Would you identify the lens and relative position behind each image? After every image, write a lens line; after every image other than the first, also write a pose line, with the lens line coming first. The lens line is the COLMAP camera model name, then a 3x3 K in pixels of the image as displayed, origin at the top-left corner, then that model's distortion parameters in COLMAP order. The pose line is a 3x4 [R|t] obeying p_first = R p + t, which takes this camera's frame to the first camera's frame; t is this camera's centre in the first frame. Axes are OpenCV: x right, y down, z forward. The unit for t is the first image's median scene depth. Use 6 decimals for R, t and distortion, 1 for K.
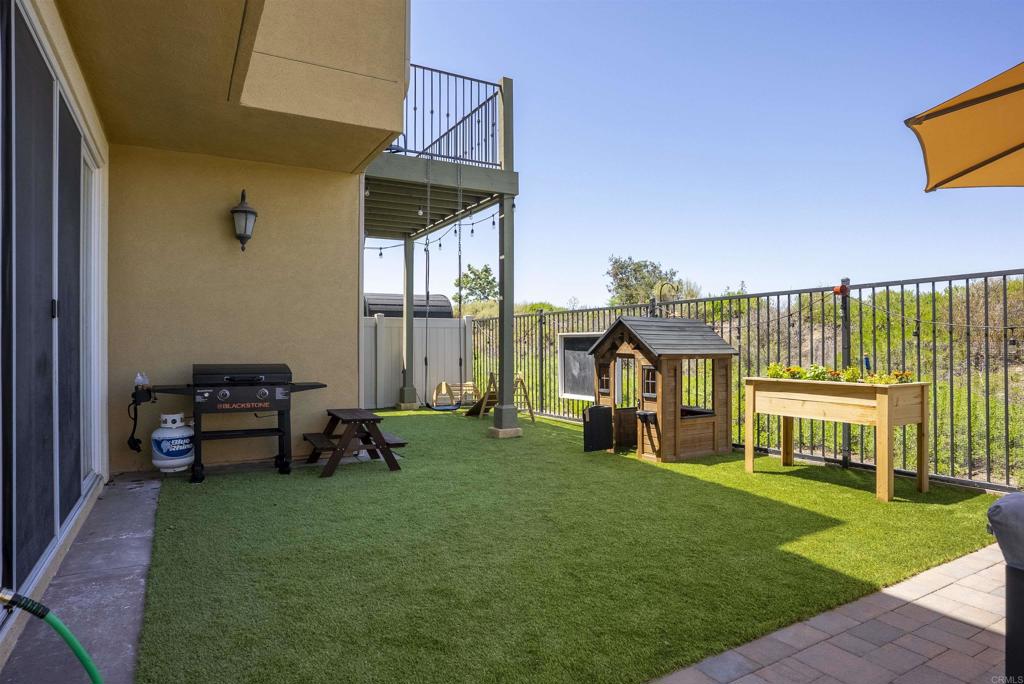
lens RADIAL K [[584.2, 0, 492.2], [0, 584.2, 344.1], [0, 0, 1]] dist [-0.038970, 0.010841]
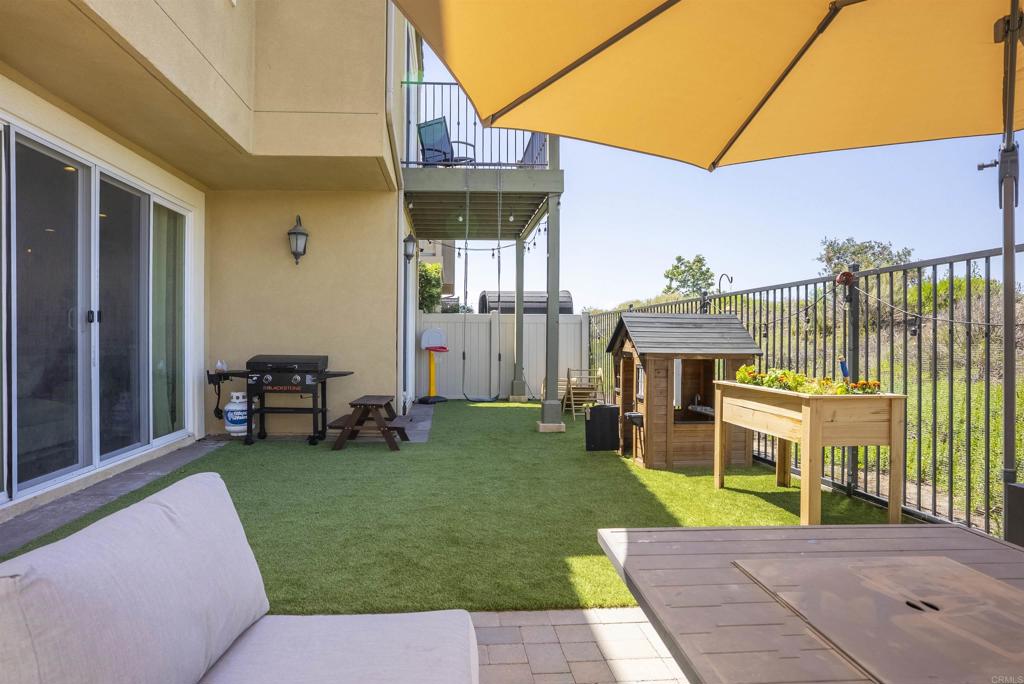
lens RADIAL K [[584.2, 0, 470.2], [0, 584.2, 342.5], [0, 0, 1]] dist [-0.038970, 0.010841]
pose [[0.901273, 0.009463, -0.433149, 0.398794], [-0.006200, 0.999941, 0.008944, -0.005839], [0.433208, -0.005376, 0.901278, 0.028109]]
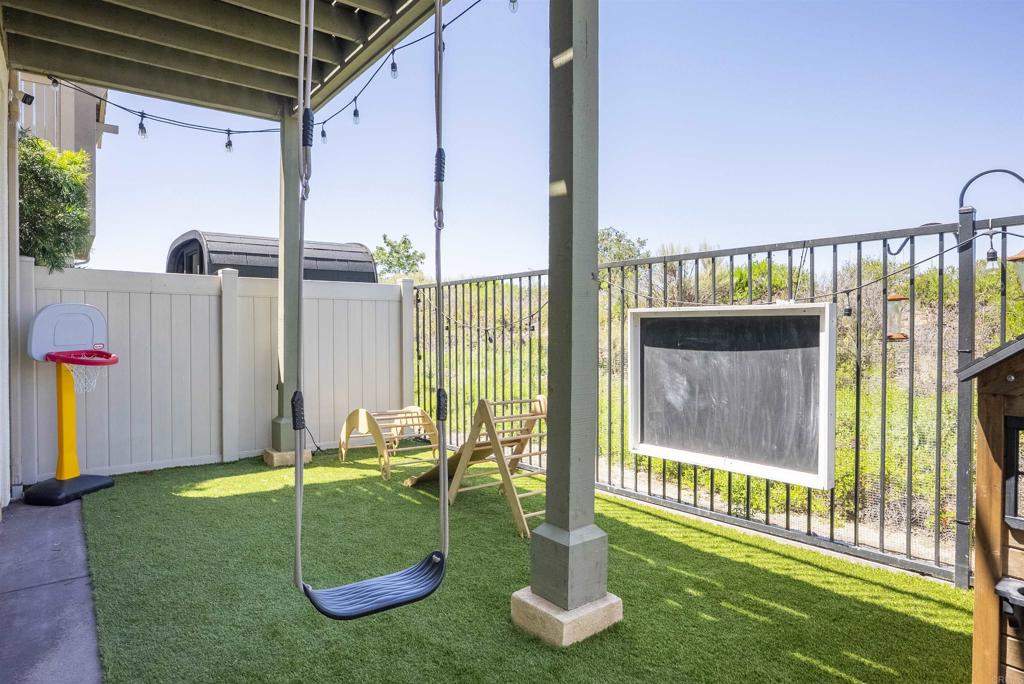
lens RADIAL K [[584.2, 0, 505.0], [0, 584.2, 336.9], [0, 0, 1]] dist [-0.038970, 0.010841]
pose [[0.985286, -0.000402, 0.170912, -0.080435], [-0.002261, 0.999879, 0.015383, -0.005182], [-0.170897, -0.015543, 0.985166, 0.825142]]
